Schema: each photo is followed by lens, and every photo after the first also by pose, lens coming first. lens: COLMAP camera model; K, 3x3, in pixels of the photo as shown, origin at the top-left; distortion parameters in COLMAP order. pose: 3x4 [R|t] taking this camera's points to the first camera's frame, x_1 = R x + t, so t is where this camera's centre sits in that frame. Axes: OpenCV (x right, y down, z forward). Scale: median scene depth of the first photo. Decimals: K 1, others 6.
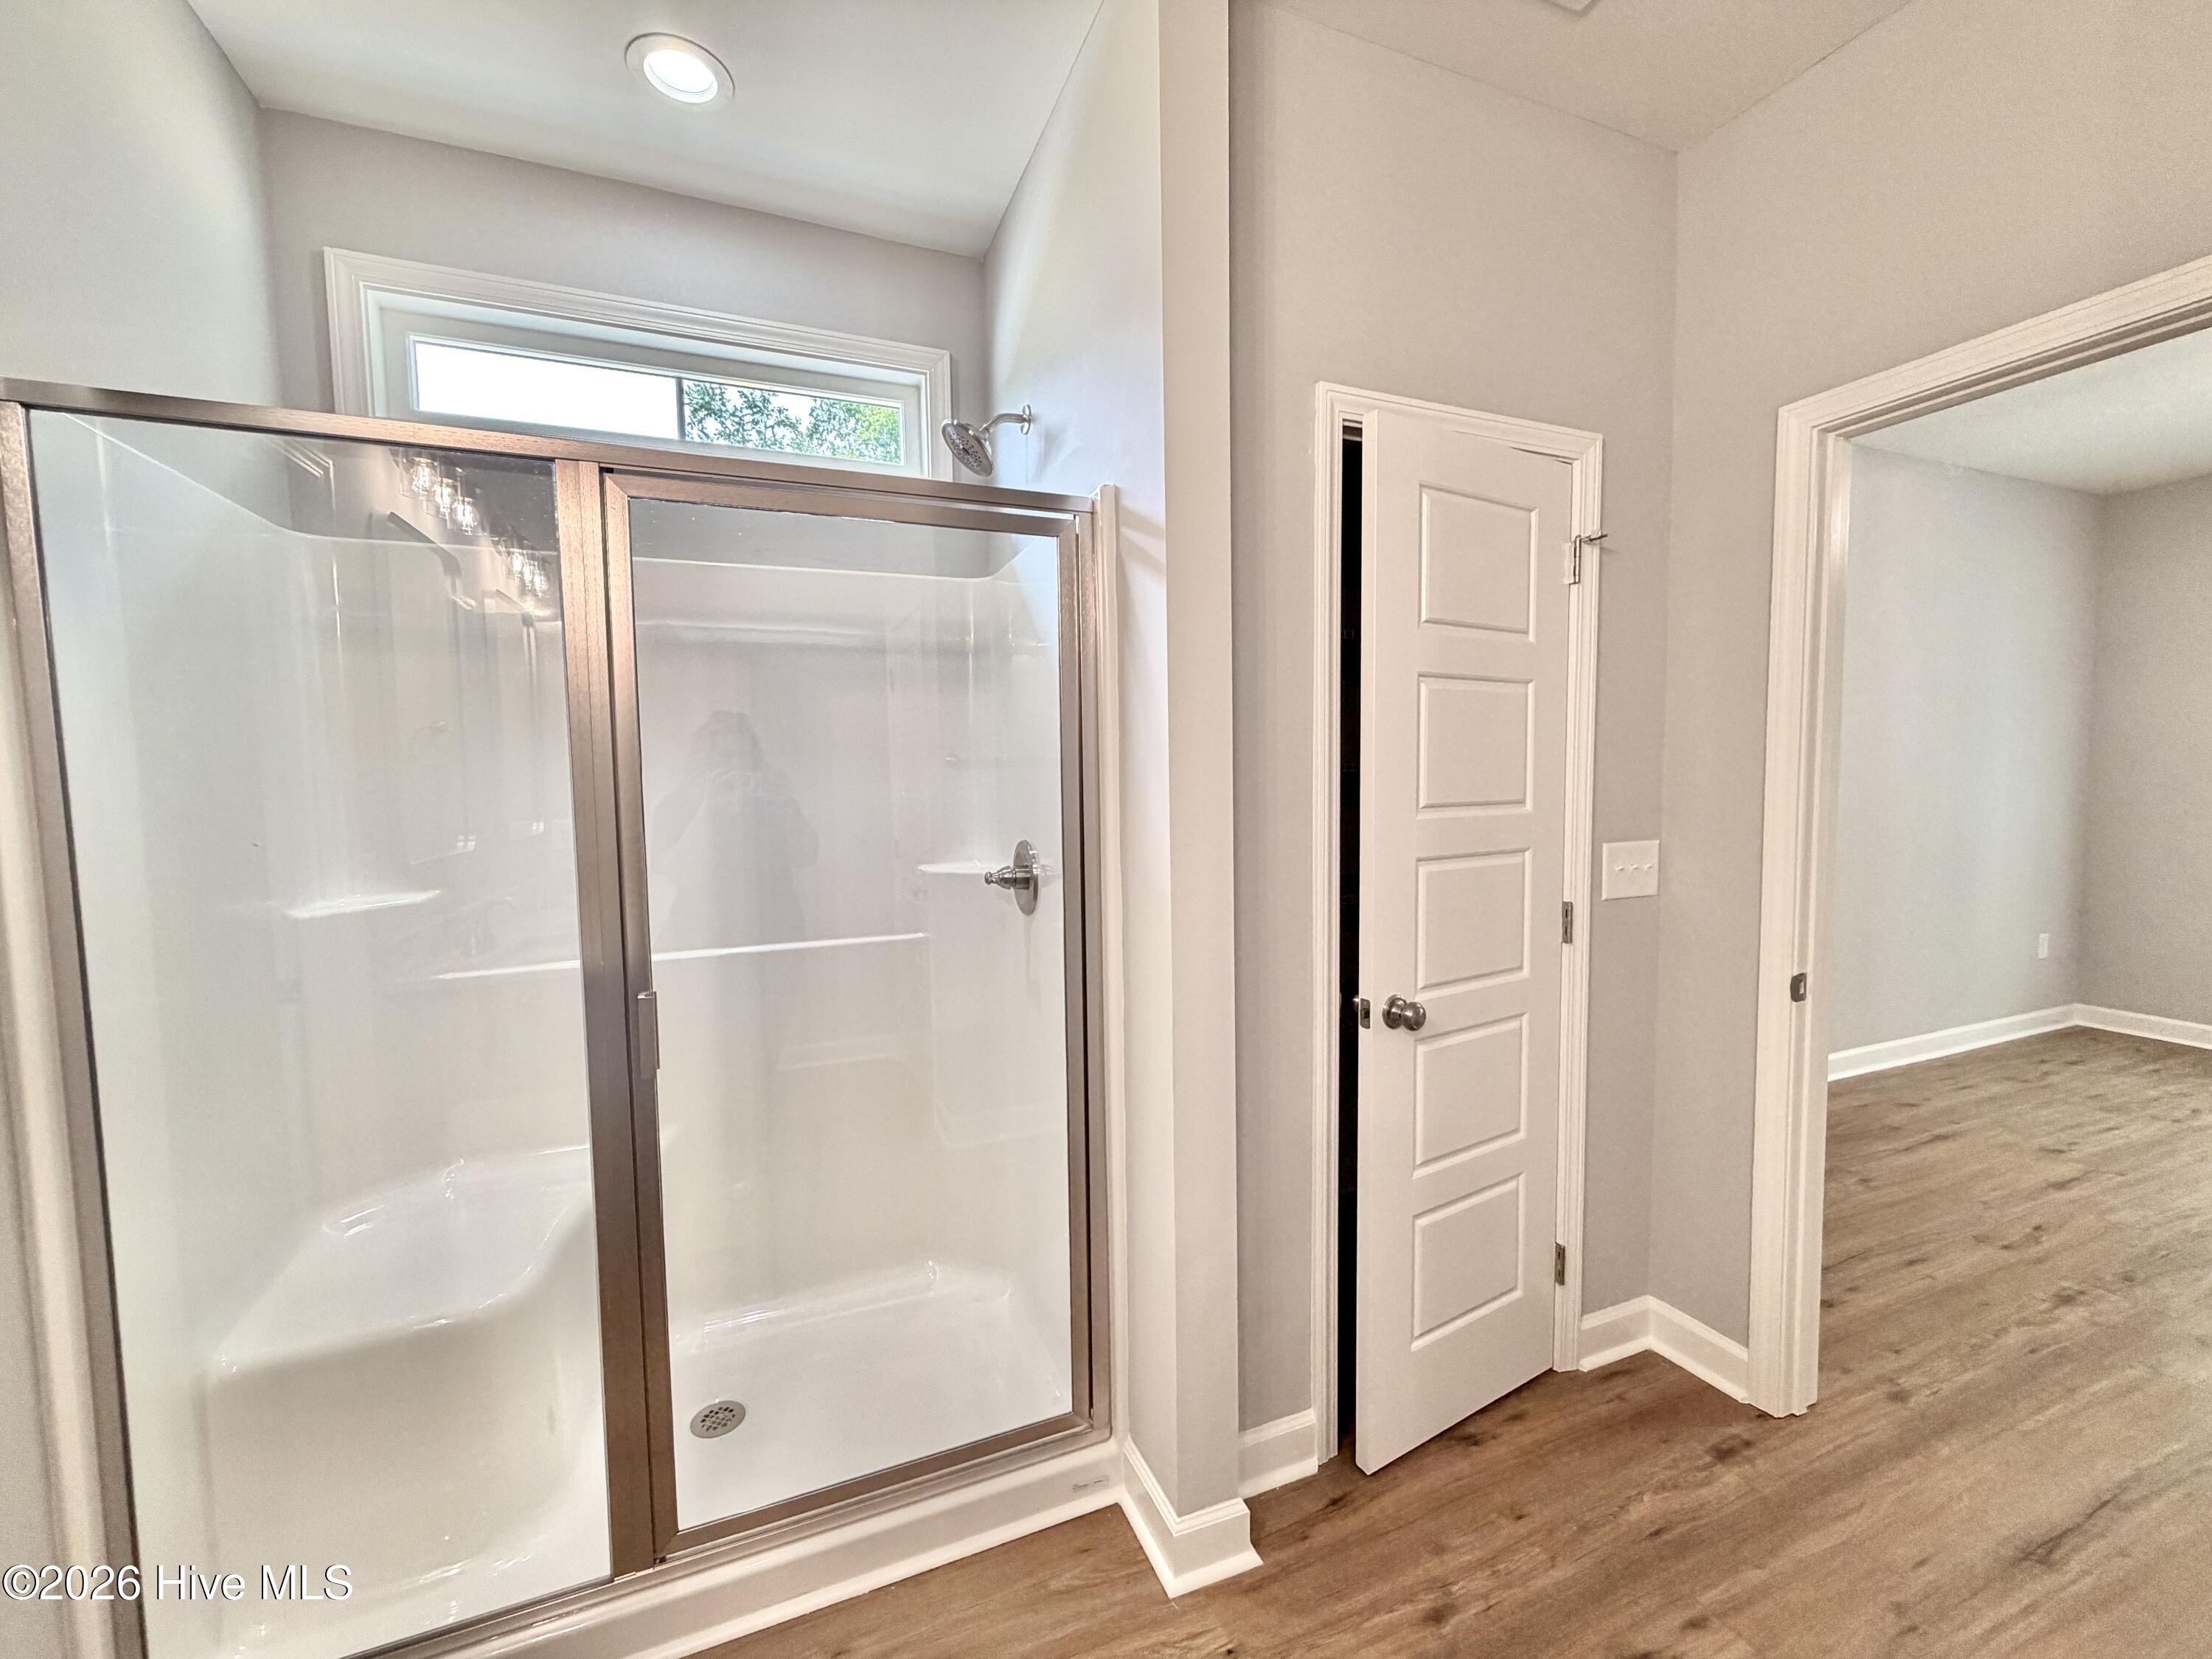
lens RADIAL K [[889.5, 0, 1098.1], [0, 889.5, 831.9], [0, 0, 1]] dist [-0.002733, 0.001291]
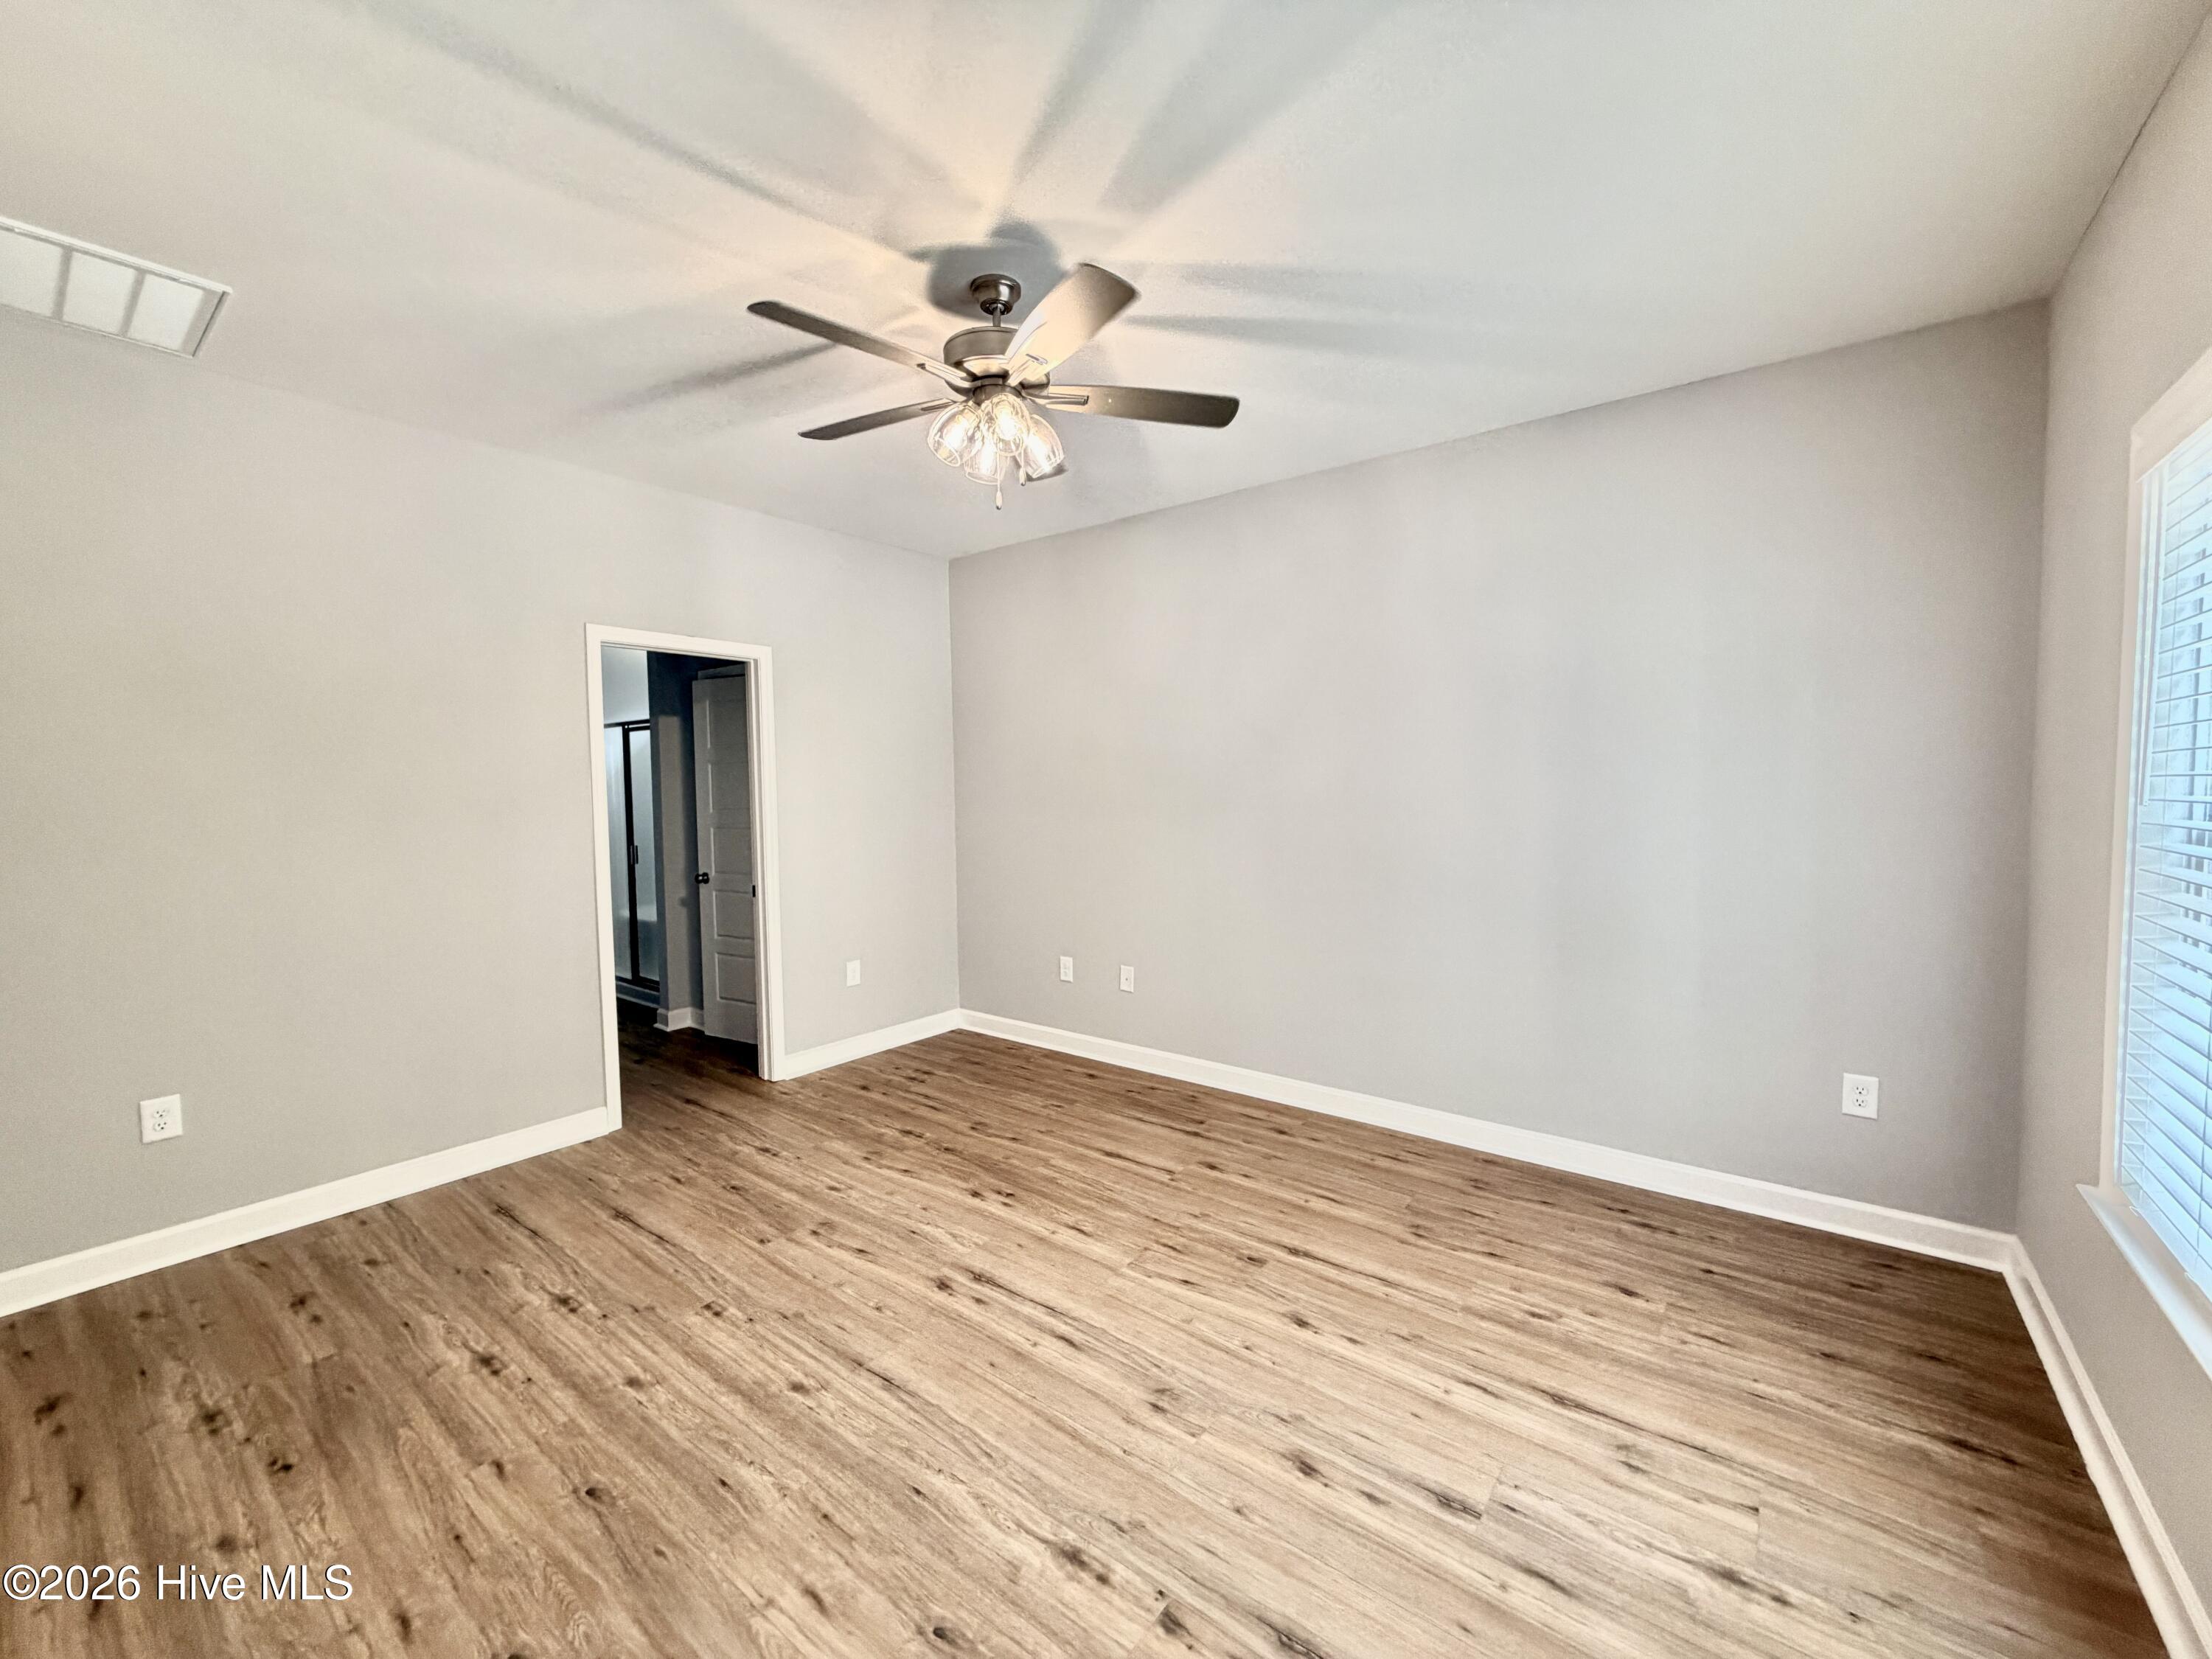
lens RADIAL K [[889.5, 0, 1103.5], [0, 889.5, 832.4], [0, 0, 1]] dist [-0.002733, 0.001291]
pose [[0.510040, 0.062233, -0.857896, 1.933084], [-0.054014, 0.997728, 0.040264, -0.076735], [0.858453, 0.025802, 0.512243, 0.339074]]
